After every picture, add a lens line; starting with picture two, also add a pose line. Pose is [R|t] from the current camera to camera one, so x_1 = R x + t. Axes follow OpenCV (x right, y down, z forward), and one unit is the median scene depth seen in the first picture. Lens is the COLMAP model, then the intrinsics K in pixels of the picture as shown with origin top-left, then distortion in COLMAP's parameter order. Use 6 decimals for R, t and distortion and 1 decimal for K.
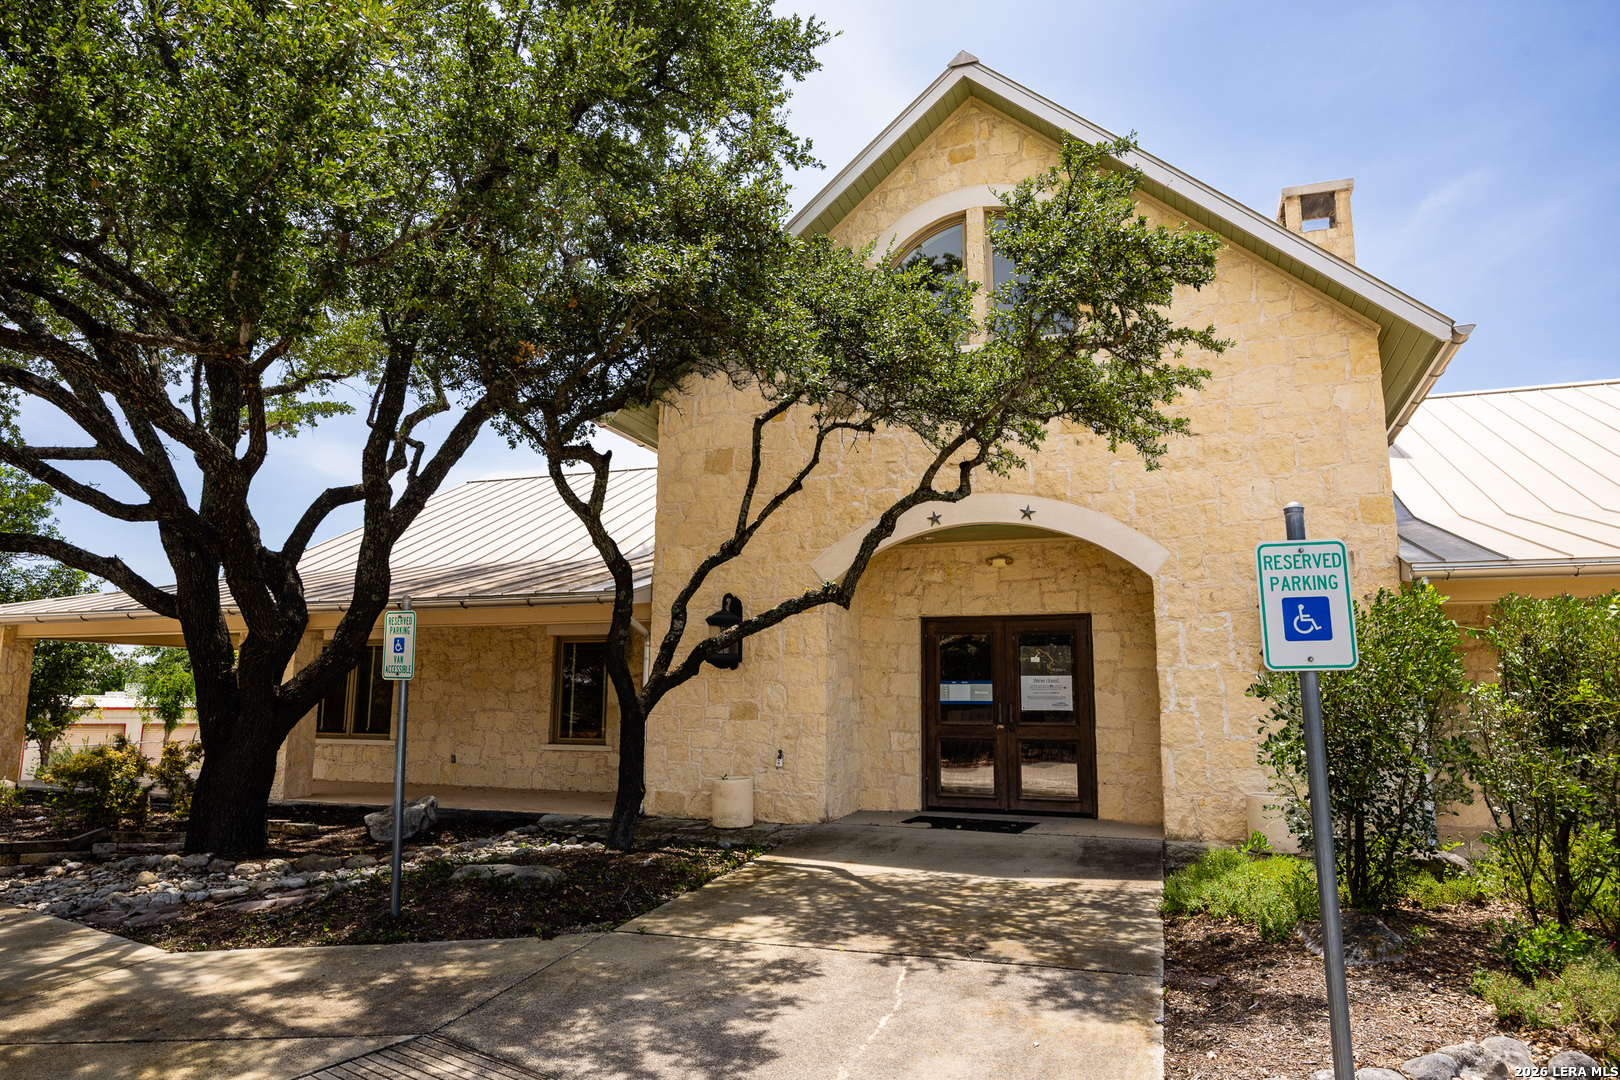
lens RADIAL K [[1050.8, 0, 815.4], [0, 1050.8, 537.3], [0, 0, 1]] dist [0.005901, -0.004148]
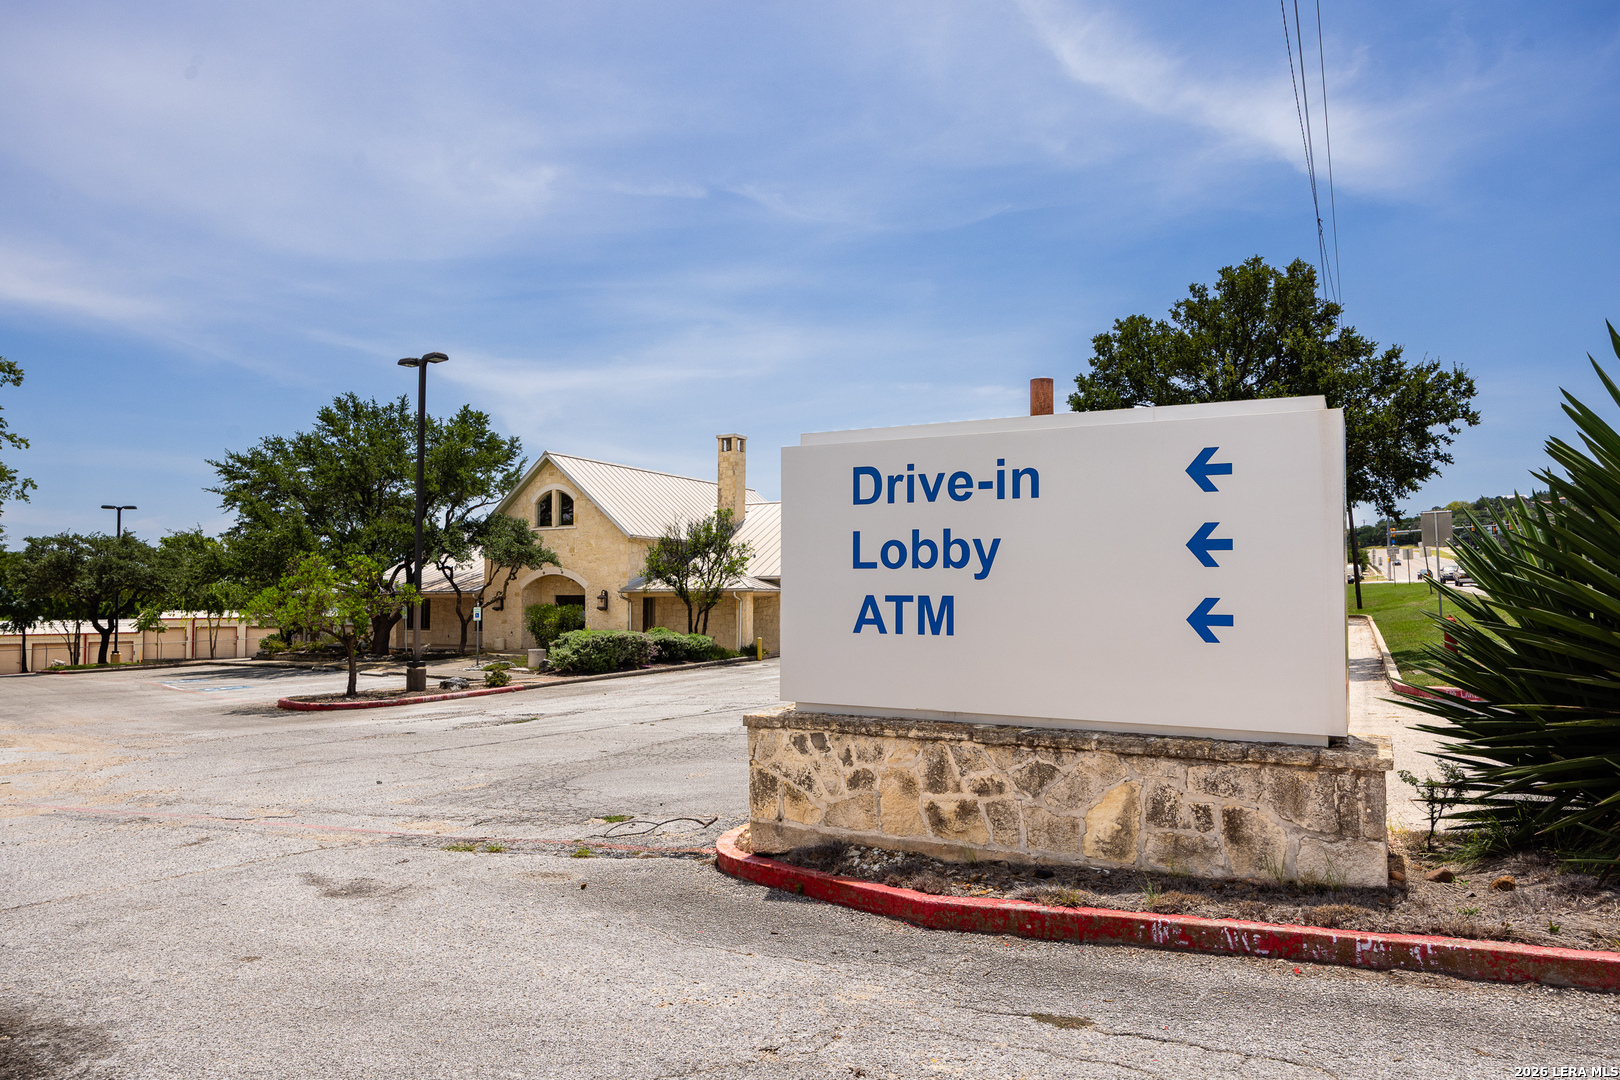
lens RADIAL K [[1050.8, 0, 801.8], [0, 1050.8, 530.7], [0, 0, 1]] dist [0.005901, -0.004148]
pose [[0.990432, -0.021296, -0.136351, 1.551547], [0.034284, 0.995017, 0.093629, -0.491550], [0.133677, -0.097407, 0.986226, -2.632120]]
